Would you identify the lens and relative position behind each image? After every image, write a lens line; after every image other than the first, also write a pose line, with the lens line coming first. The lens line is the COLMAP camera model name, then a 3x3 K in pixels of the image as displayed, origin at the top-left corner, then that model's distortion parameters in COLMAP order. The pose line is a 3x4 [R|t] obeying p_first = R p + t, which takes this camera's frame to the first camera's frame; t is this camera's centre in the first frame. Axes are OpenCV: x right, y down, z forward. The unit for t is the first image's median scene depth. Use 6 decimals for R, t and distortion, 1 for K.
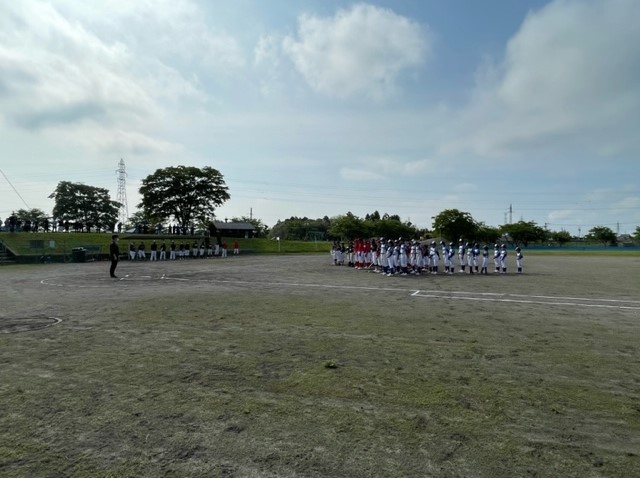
lens RADIAL K [[392.0, 0, 320.0], [0, 392.0, 239.0], [0, 0, 1]] dist [-0.002661, -0.000161]
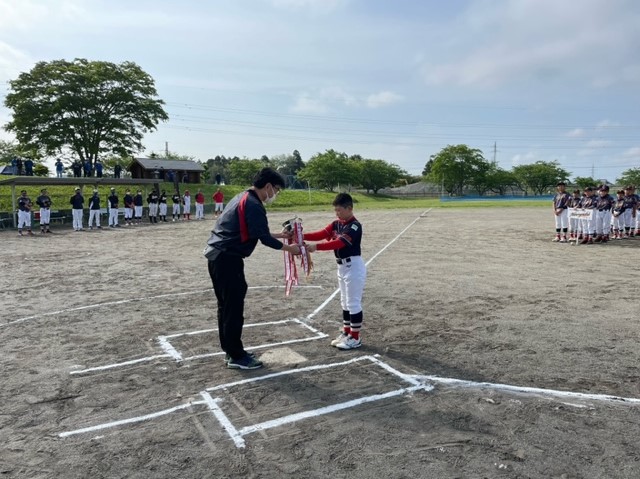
lens RADIAL K [[479.1, 0, 320.0], [0, 479.1, 239.5], [0, 0, 1]] dist [0.092698, -0.123662]
pose [[0.986083, -0.021336, 0.164877, -0.124593], [0.003101, 0.993918, 0.110076, 0.001341], [-0.166223, -0.108033, 0.980153, 0.196383]]
